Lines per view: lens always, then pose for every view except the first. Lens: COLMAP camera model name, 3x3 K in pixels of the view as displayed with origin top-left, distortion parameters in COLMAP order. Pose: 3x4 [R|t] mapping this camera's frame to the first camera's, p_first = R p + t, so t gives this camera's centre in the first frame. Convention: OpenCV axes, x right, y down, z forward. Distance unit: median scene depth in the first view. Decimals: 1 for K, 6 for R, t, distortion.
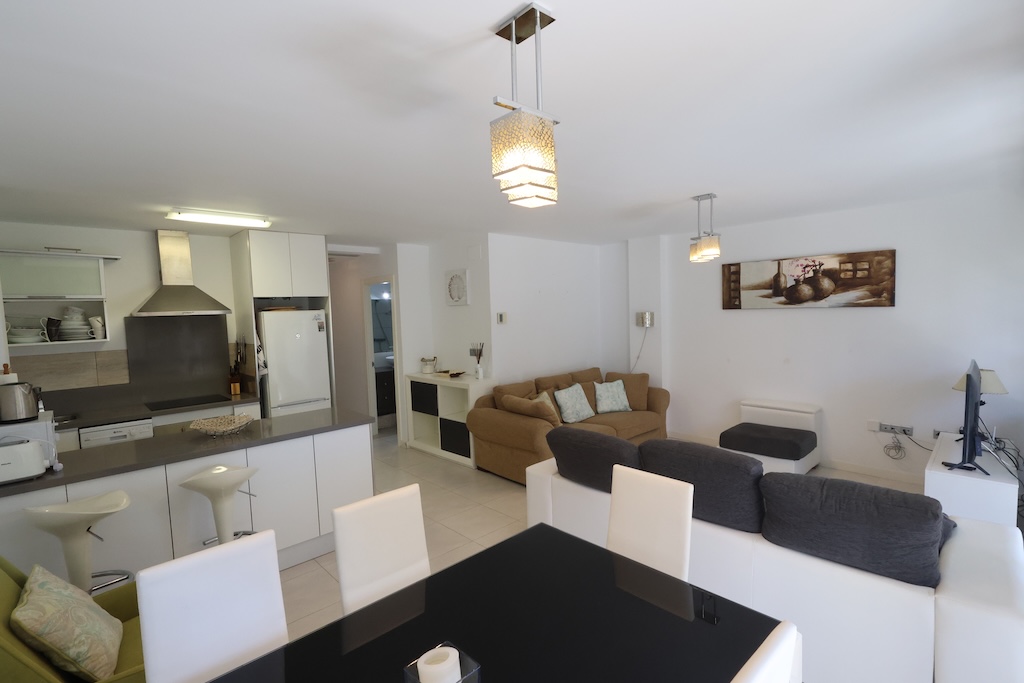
lens RADIAL K [[471.3, 0, 510.6], [0, 471.3, 344.1], [0, 0, 1]] dist [-0.004289, 0.001063]
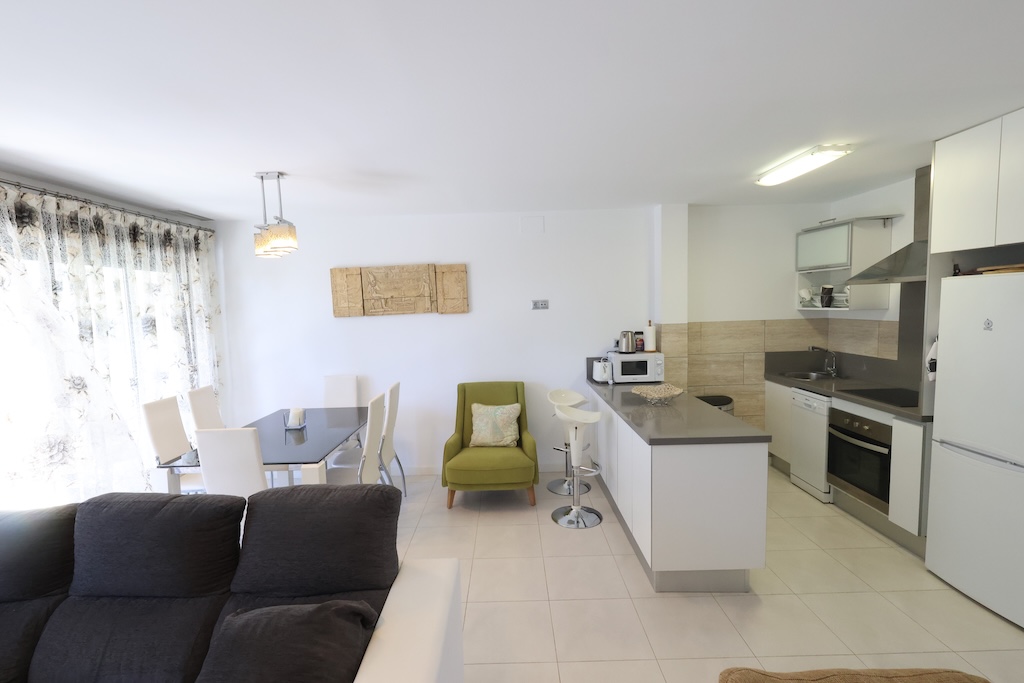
lens RADIAL K [[471.3, 0, 510.6], [0, 471.3, 344.1], [0, 0, 1]] dist [-0.004289, 0.001063]
pose [[-0.676727, 0.114908, -0.727211, 0.271401], [-0.001678, 0.987502, 0.157598, -0.075295], [0.736232, 0.107871, -0.668077, 0.964387]]
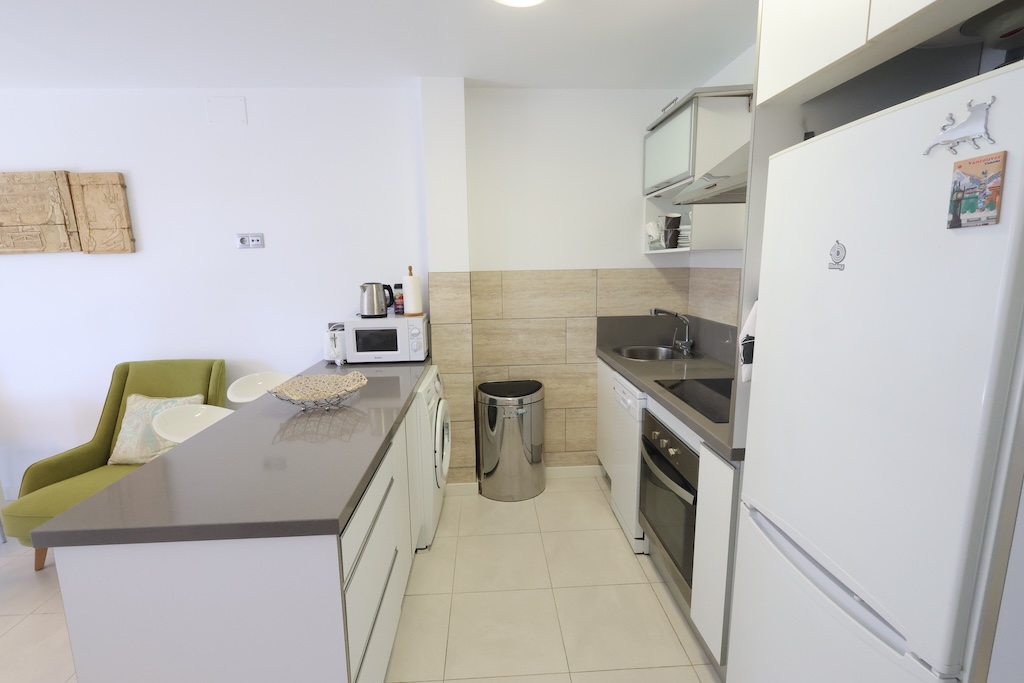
lens RADIAL K [[471.2, 0, 512.7], [0, 471.2, 343.6], [0, 0, 1]] dist [-0.001513, 0.000375]
pose [[-0.636115, 0.172213, -0.752130, -0.206426], [-0.017340, 0.971338, 0.237070, -0.025221], [0.771399, 0.163846, -0.614897, 1.026229]]
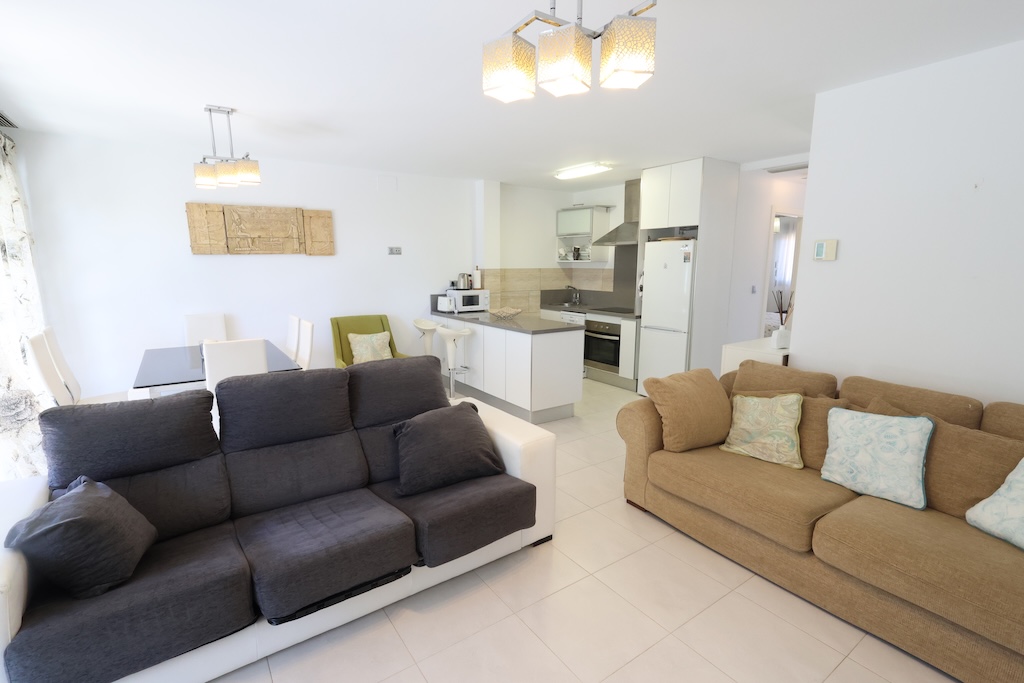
lens RADIAL K [[471.3, 0, 510.6], [0, 471.3, 344.1], [0, 0, 1]] dist [-0.004289, 0.001063]
pose [[-0.138899, 0.200249, -0.969849, 0.657846], [-0.069284, 0.974978, 0.211231, -0.044517], [0.987880, 0.096535, -0.121549, 0.805002]]
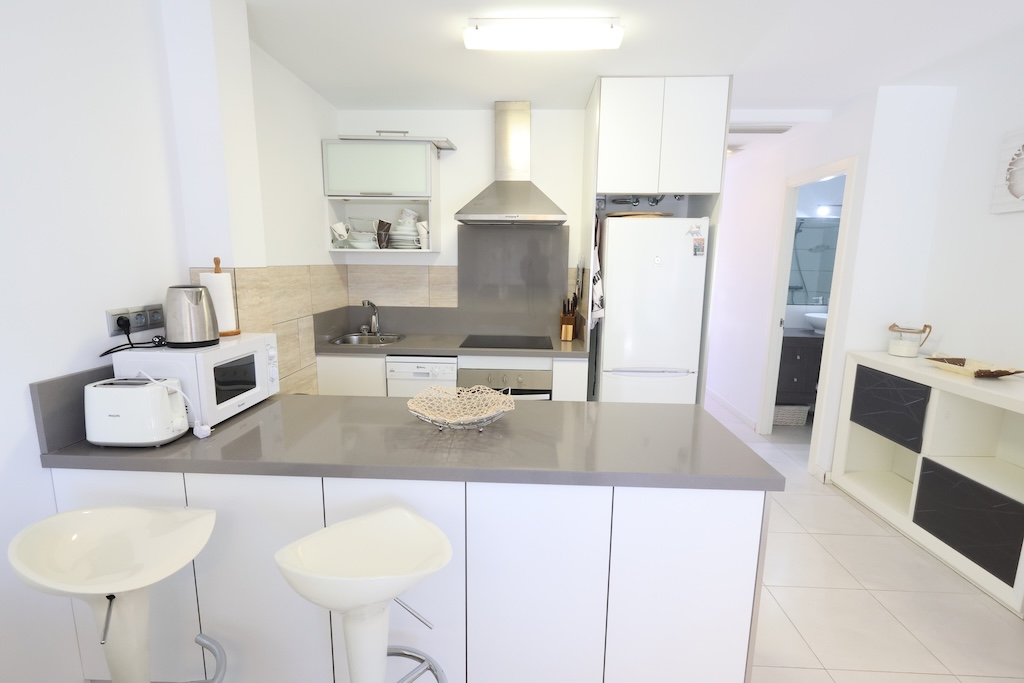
lens RADIAL K [[475.7, 0, 509.3], [0, 475.7, 343.3], [0, 0, 1]] dist [-0.000490, 0.000267]
pose [[0.696046, 0.164085, -0.698997, -0.143865], [-0.086717, 0.985622, 0.145018, 0.014758], [0.712741, -0.040324, 0.700267, 0.440854]]
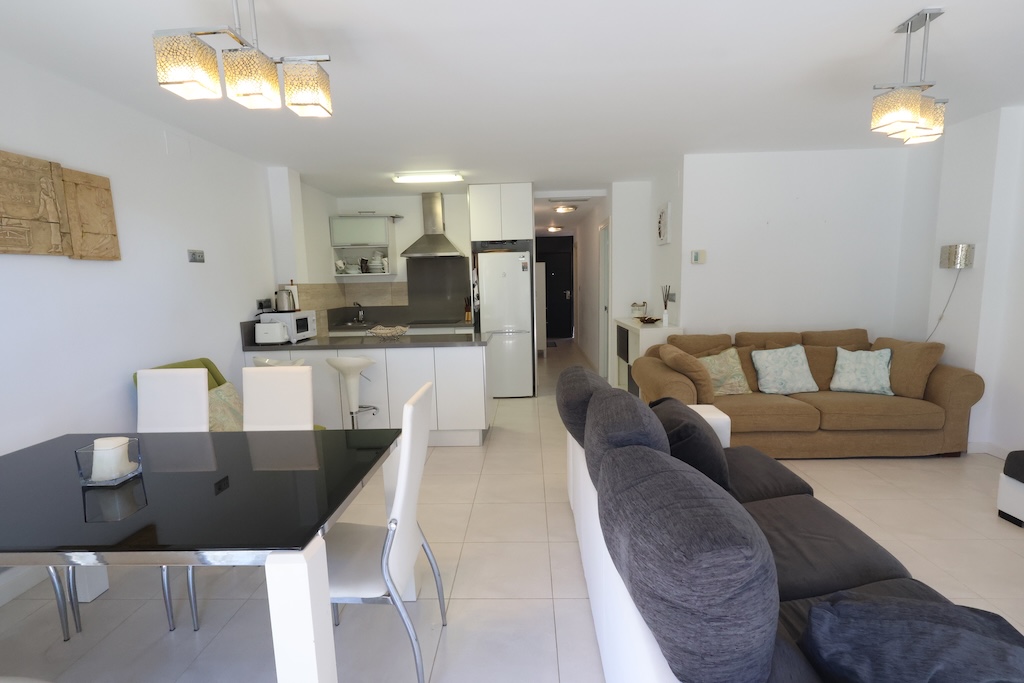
lens RADIAL K [[471.3, 0, 510.6], [0, 471.3, 344.1], [0, 0, 1]] dist [-0.004289, 0.001063]
pose [[0.707107, 0.108760, -0.698693, 0.392713], [-0.049225, 0.993275, 0.104798, 0.031273], [0.705391, -0.039710, 0.707705, 0.181381]]
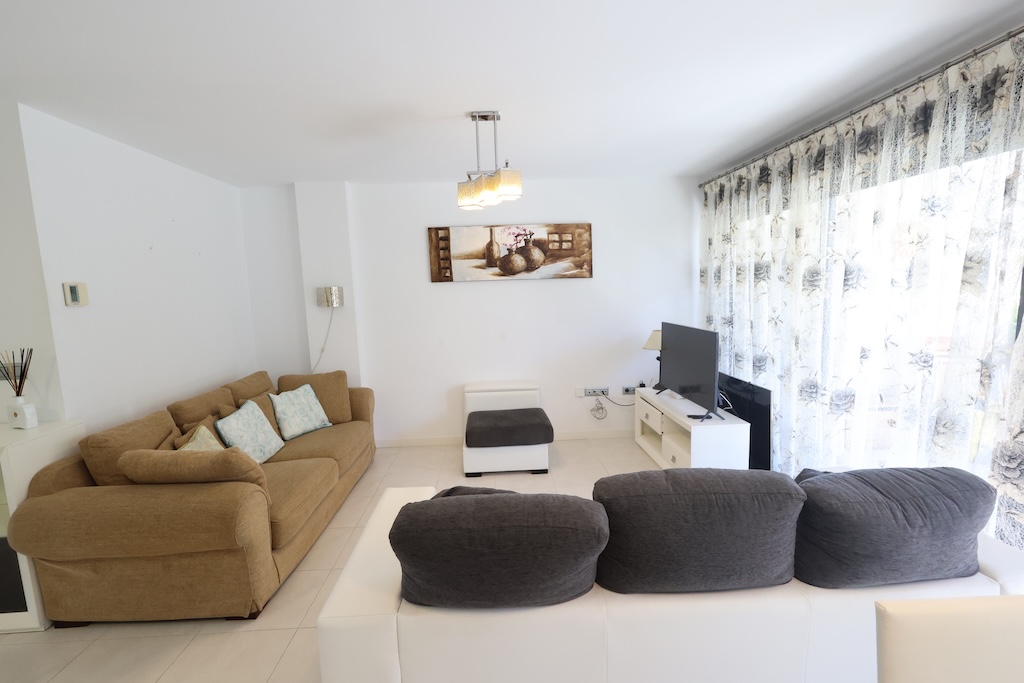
lens RADIAL K [[471.3, 0, 510.6], [0, 471.3, 344.1], [0, 0, 1]] dist [-0.004289, 0.001063]
pose [[0.655608, -0.084159, 0.750397, -0.103551], [0.067729, 0.996318, 0.052566, 0.000822], [-0.752058, 0.016361, 0.658894, 0.392492]]
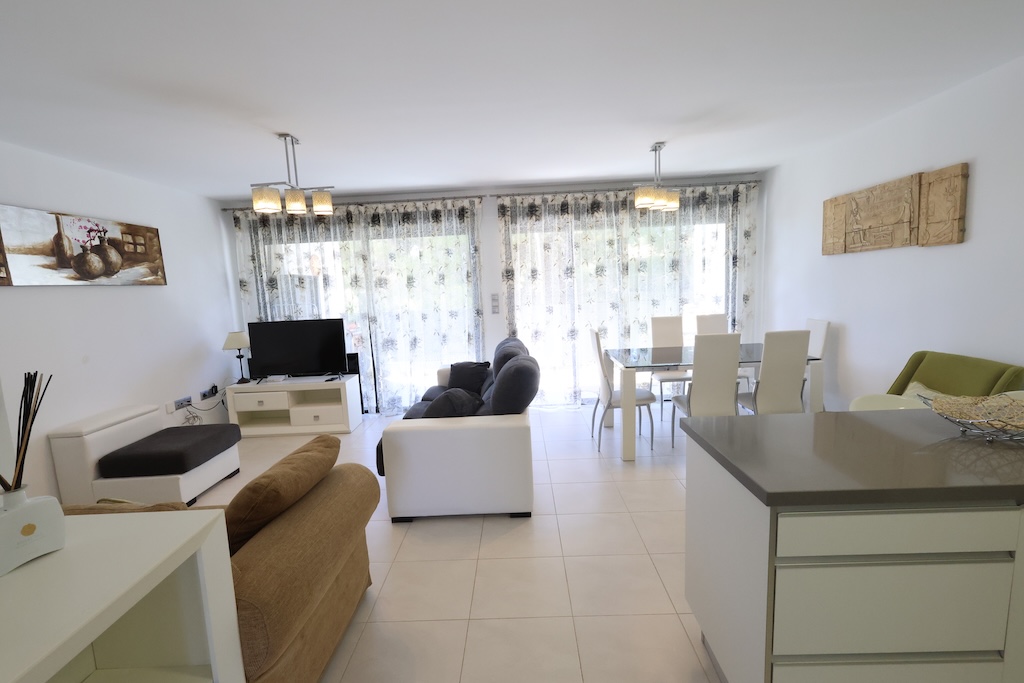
lens RADIAL K [[471.3, 0, 510.6], [0, 471.3, 344.1], [0, 0, 1]] dist [-0.004289, 0.001063]
pose [[-0.714362, -0.026636, 0.699269, -0.385562], [0.120116, 0.979777, 0.160029, -0.025277], [-0.689390, 0.198312, -0.696716, 1.088428]]
